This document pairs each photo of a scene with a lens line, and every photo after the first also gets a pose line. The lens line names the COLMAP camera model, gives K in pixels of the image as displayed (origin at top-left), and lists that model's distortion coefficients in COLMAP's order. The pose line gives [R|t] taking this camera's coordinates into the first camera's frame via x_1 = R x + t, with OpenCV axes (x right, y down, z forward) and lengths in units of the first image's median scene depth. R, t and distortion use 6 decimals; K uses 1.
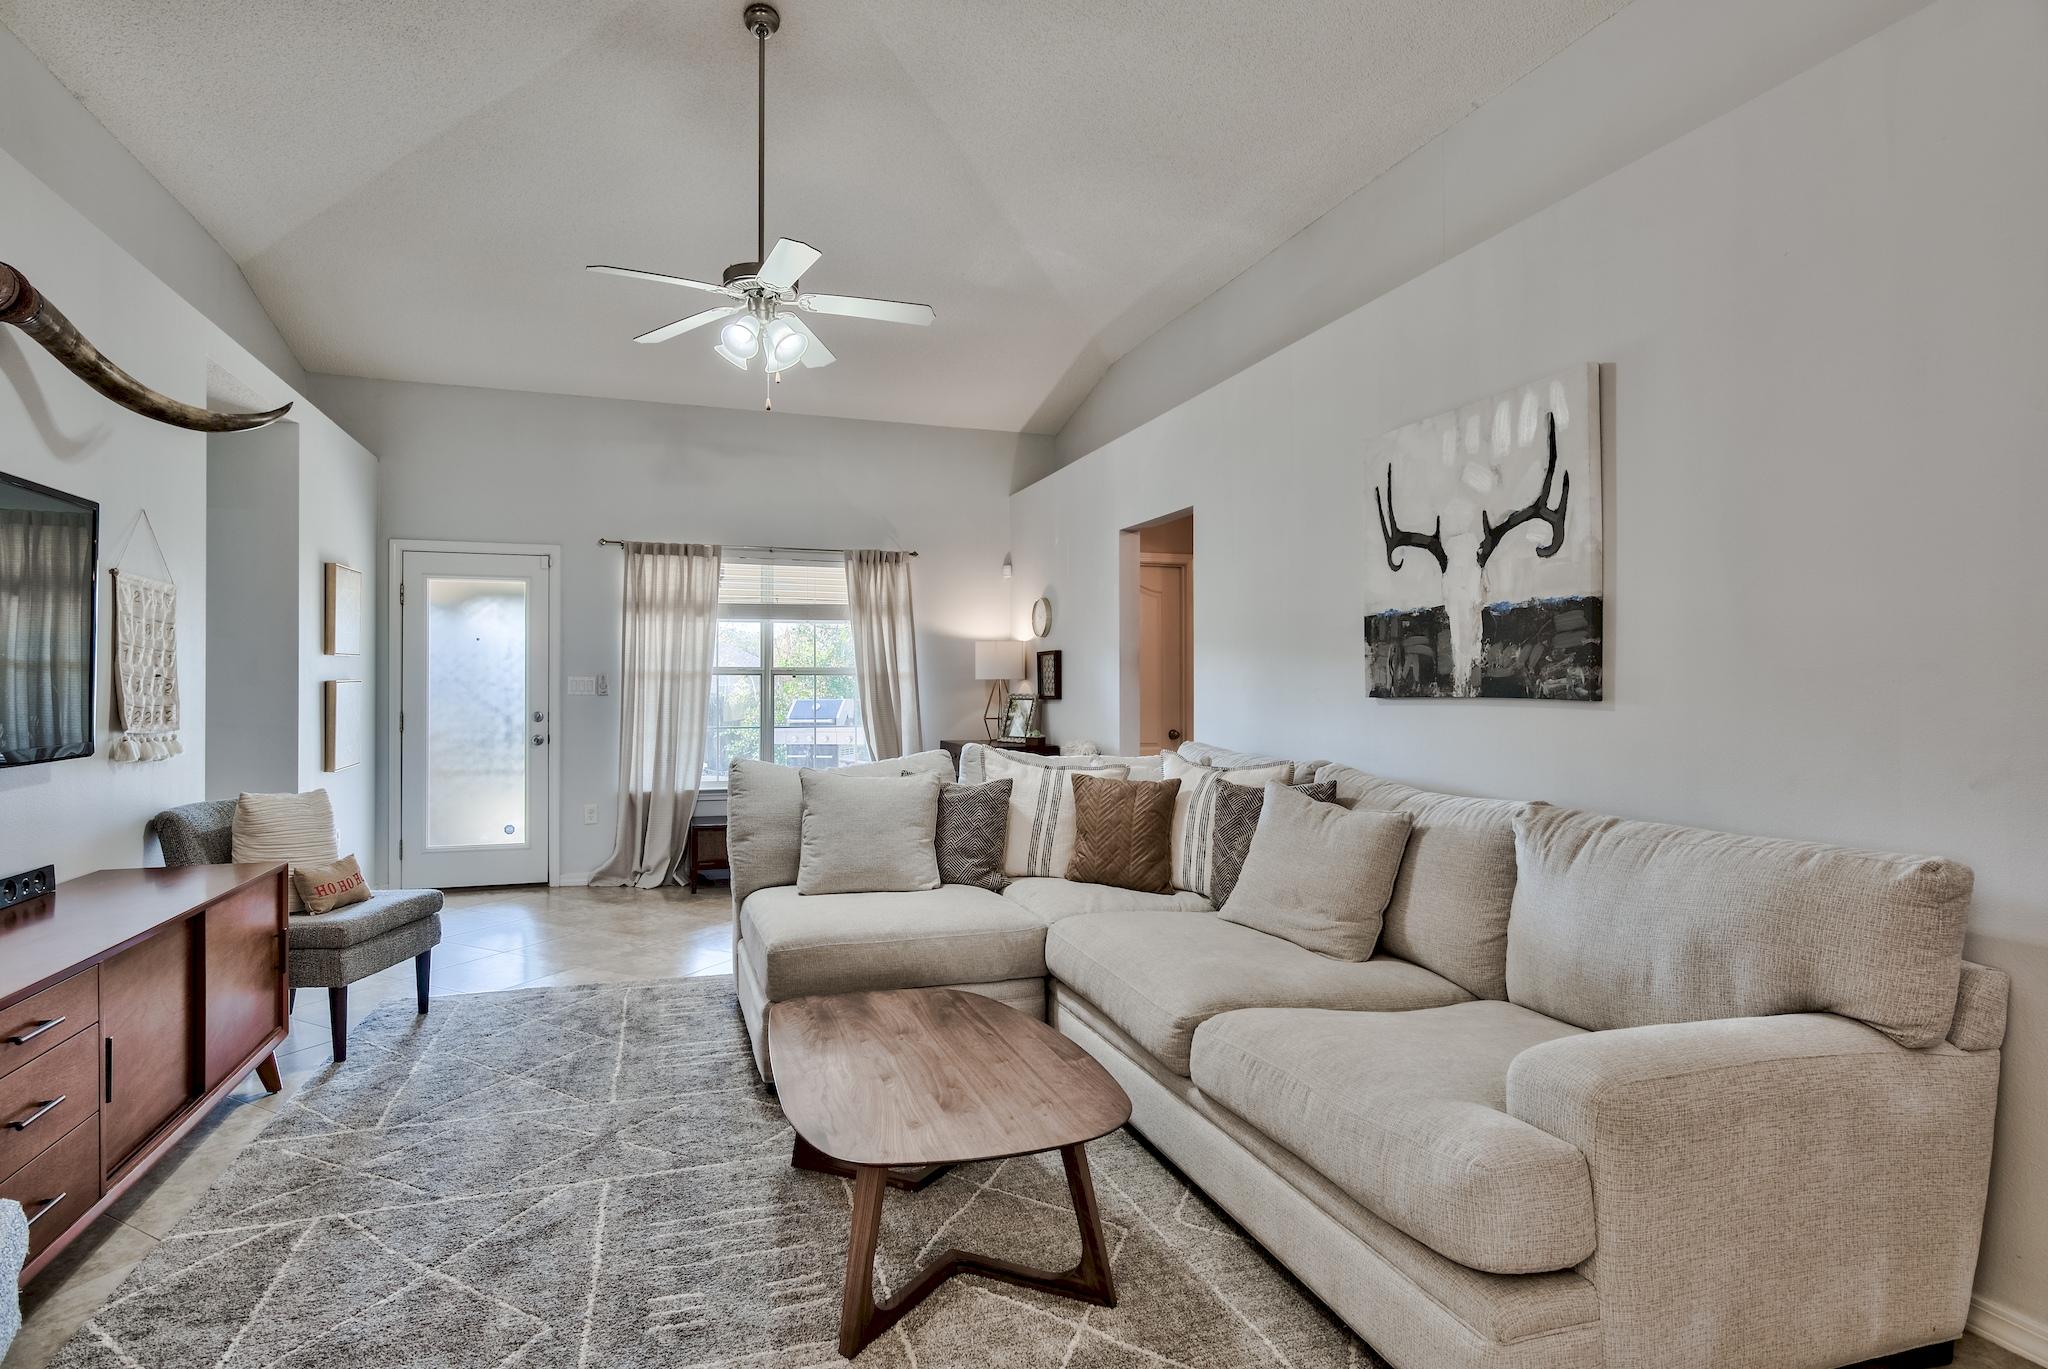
lens RADIAL K [[1019.1, 0, 969.4], [0, 1019.1, 682.7], [0, 0, 1]] dist [-0.000230, 0.010039]
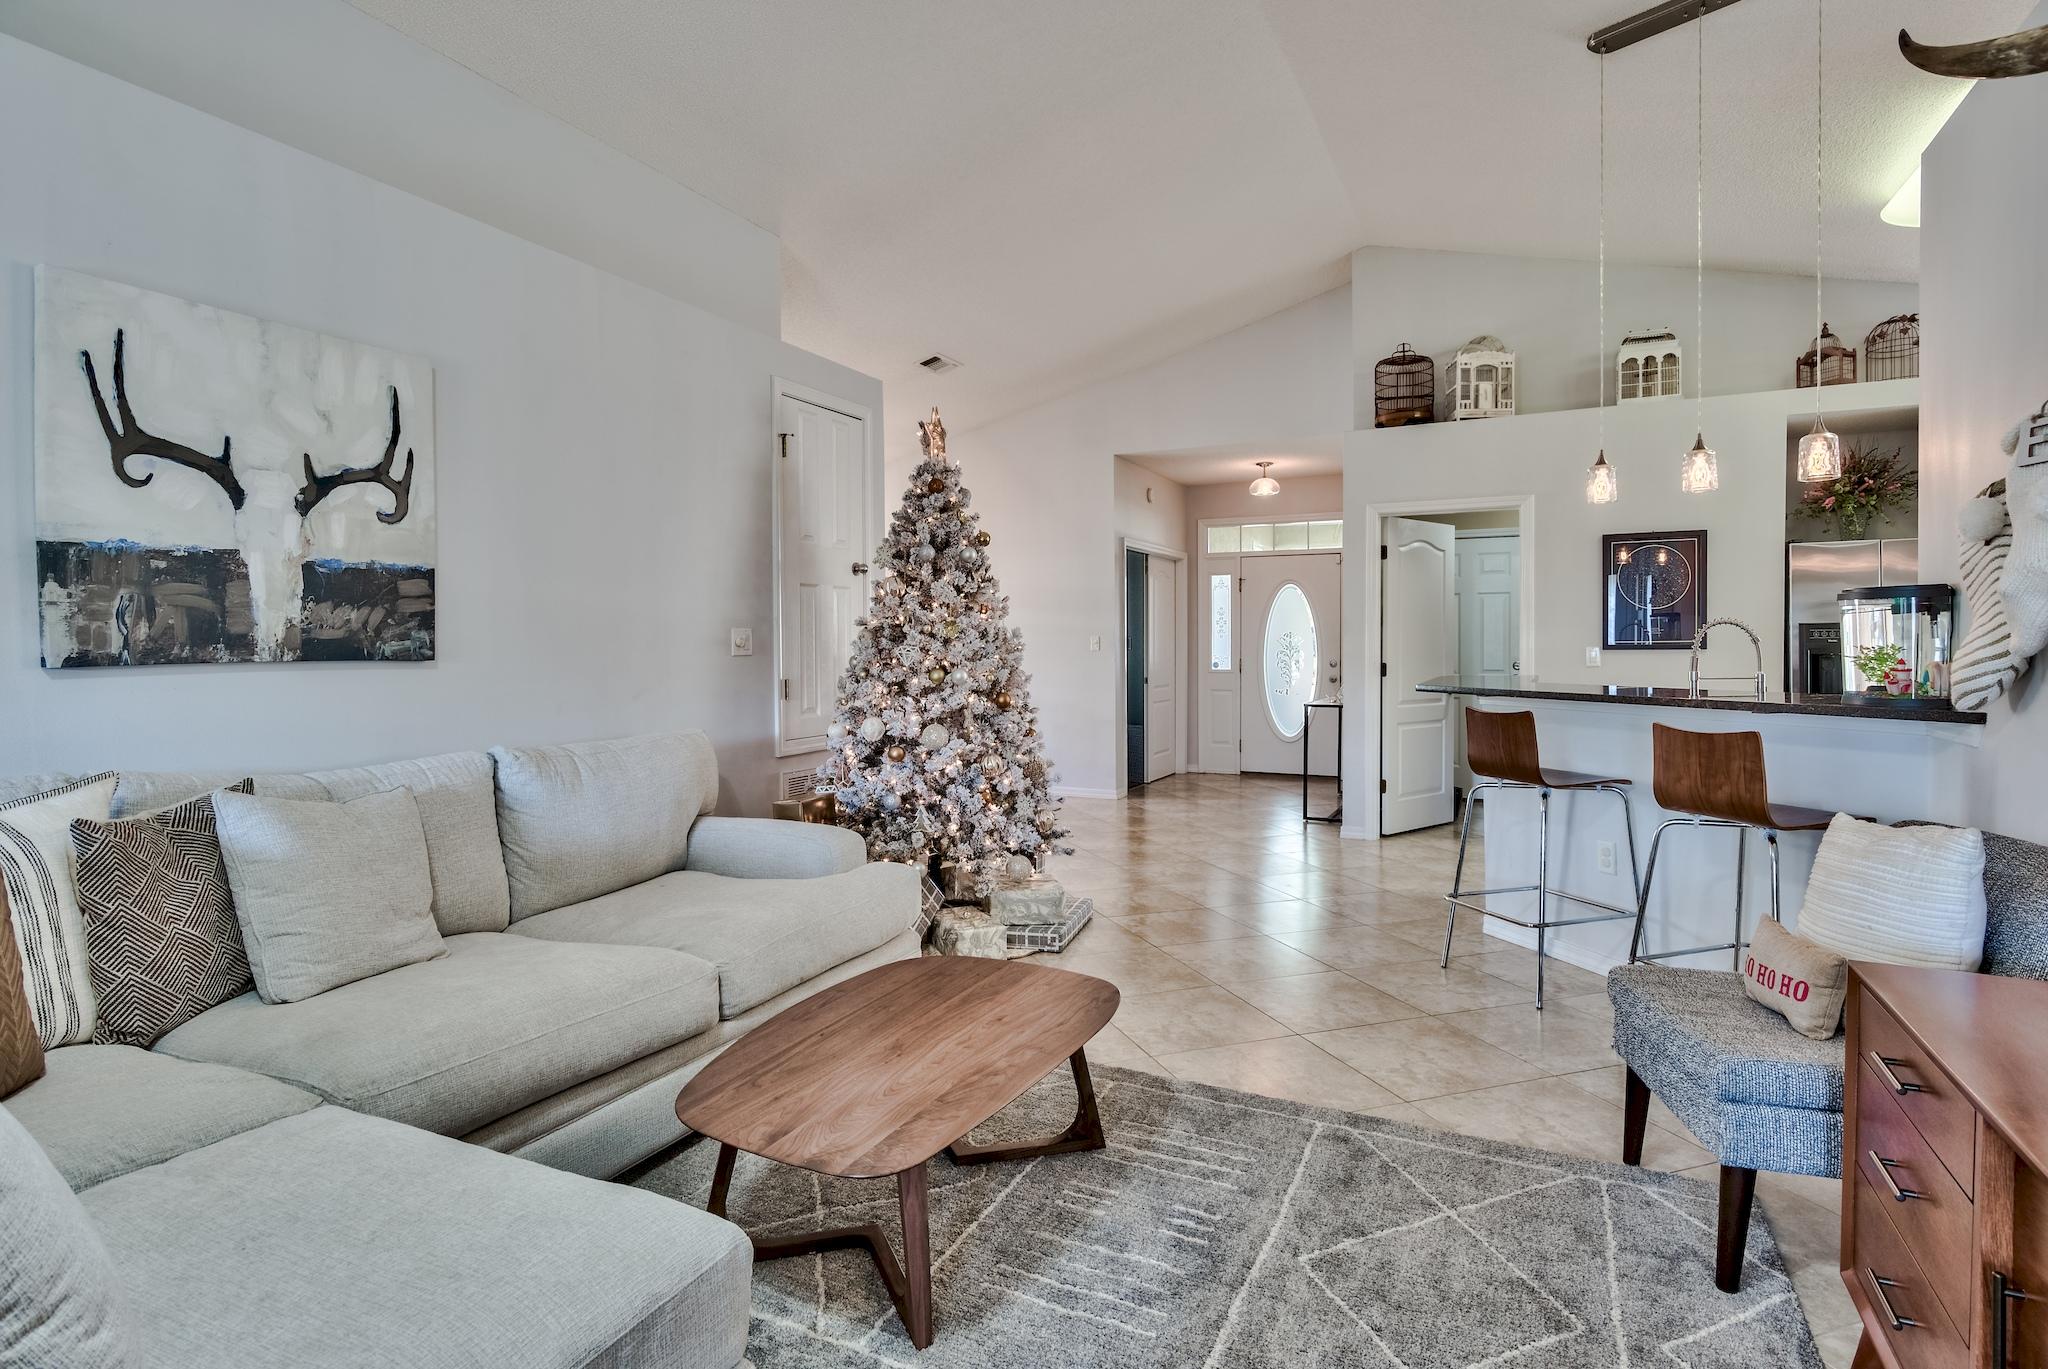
lens RADIAL K [[1042.6, 0, 1042.9], [0, 1042.6, 668.4], [0, 0, 1]] dist [-0.000612, -0.000264]
pose [[-0.729802, -0.010308, 0.683581, -0.566137], [0.004579, 0.999790, 0.019964, 0.005166], [-0.683643, 0.017700, -0.729602, 1.158668]]
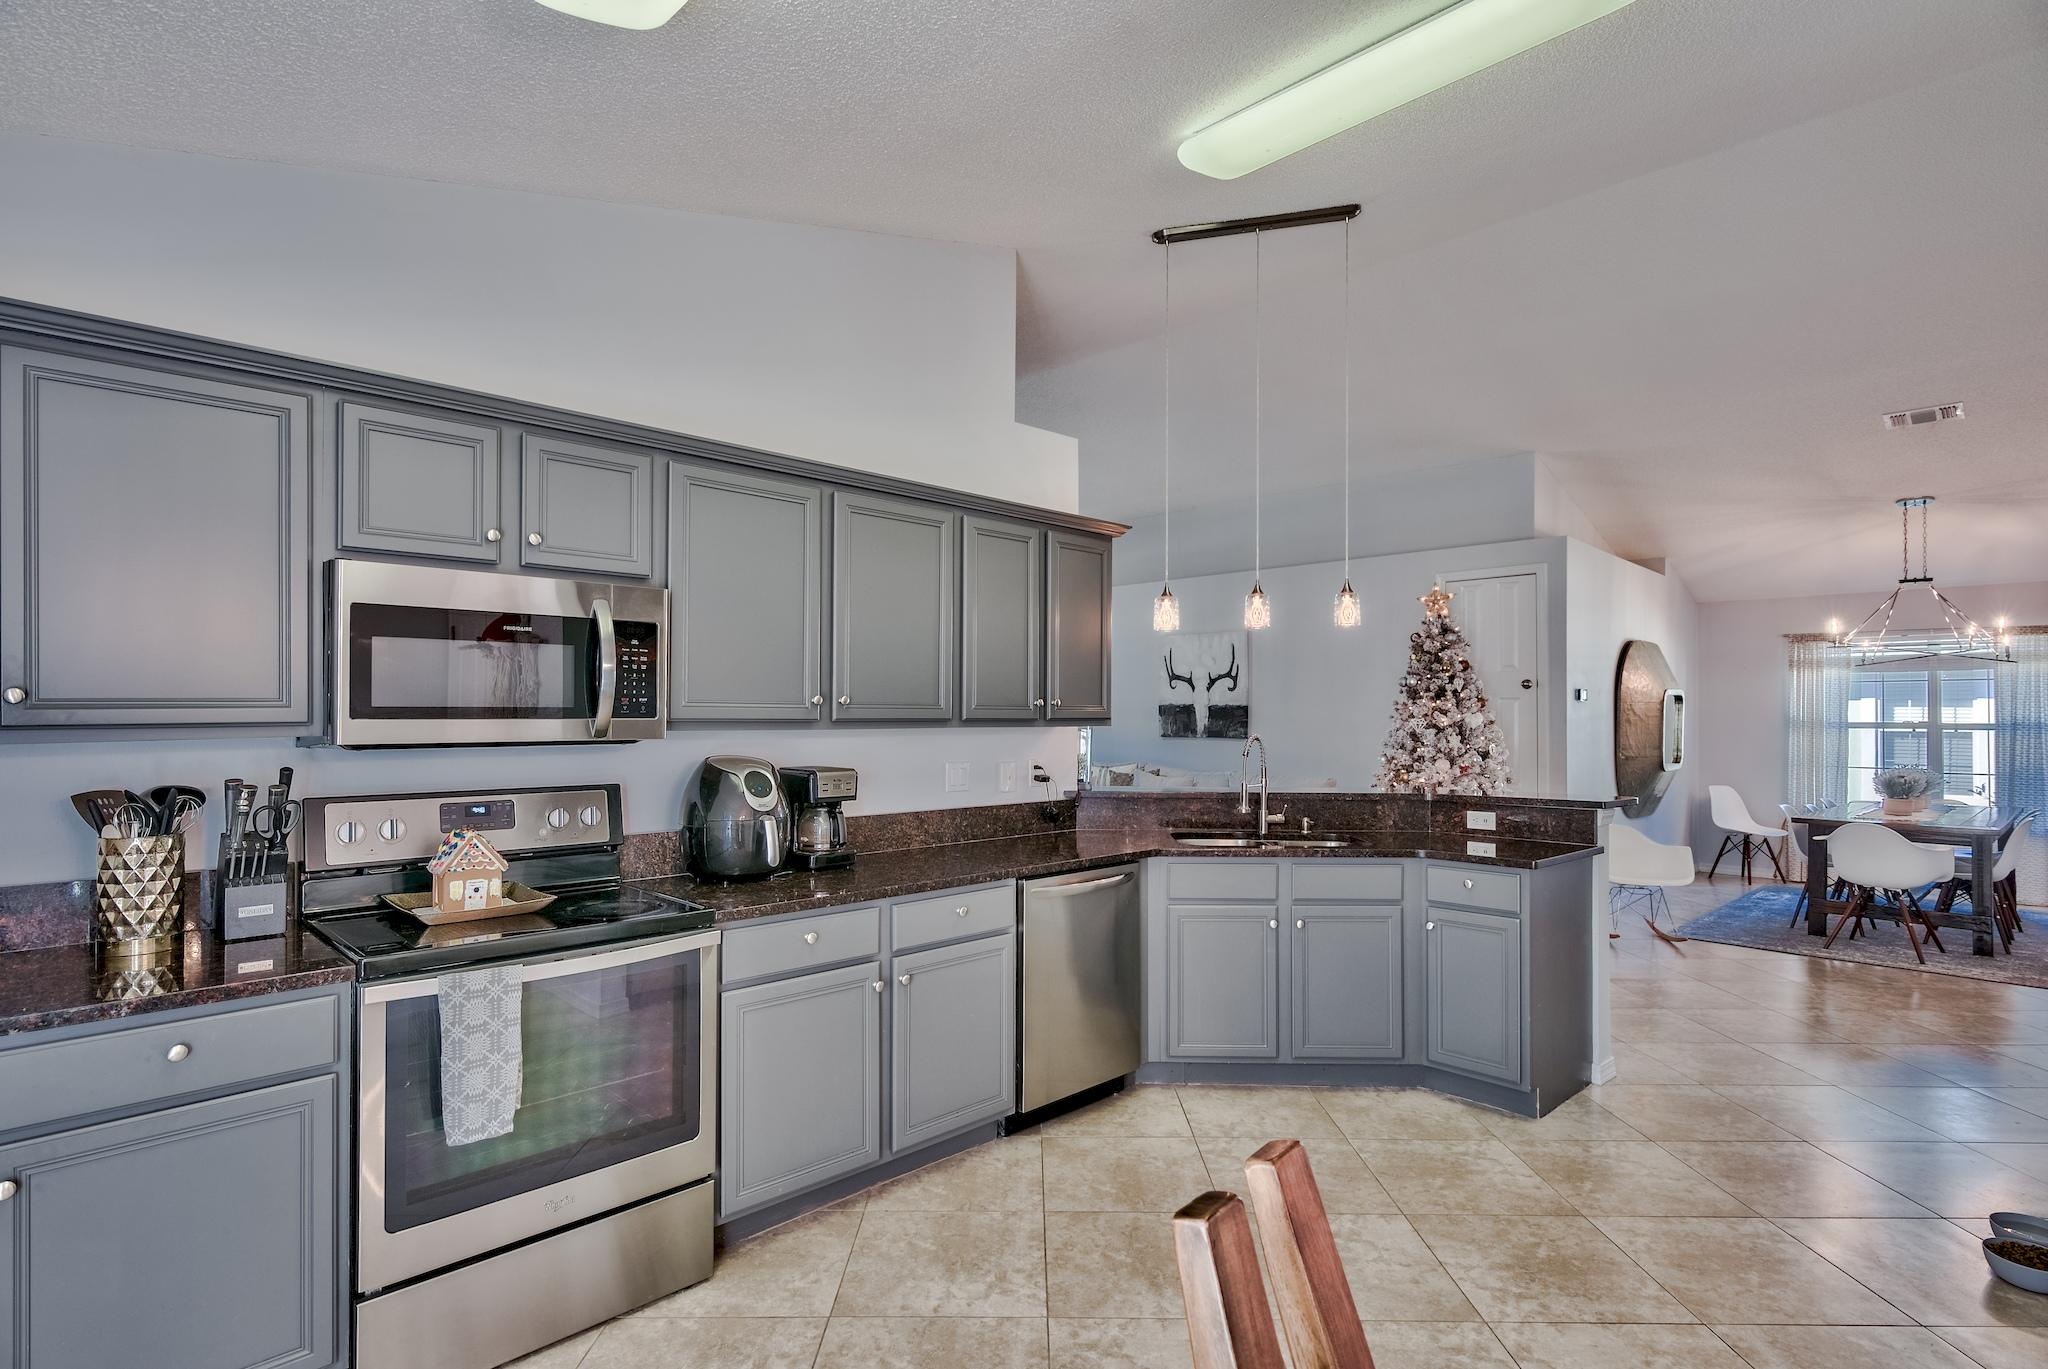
lens RADIAL K [[1013.8, 0, 1018.8], [0, 1013.8, 692.9], [0, 0, 1]] dist [-0.002073, -0.000535]
pose [[0.888368, 0.015611, 0.458867, -1.201342], [-0.006681, 0.999756, -0.021077, -0.044176], [-0.459084, 0.015659, 0.888255, -1.207597]]
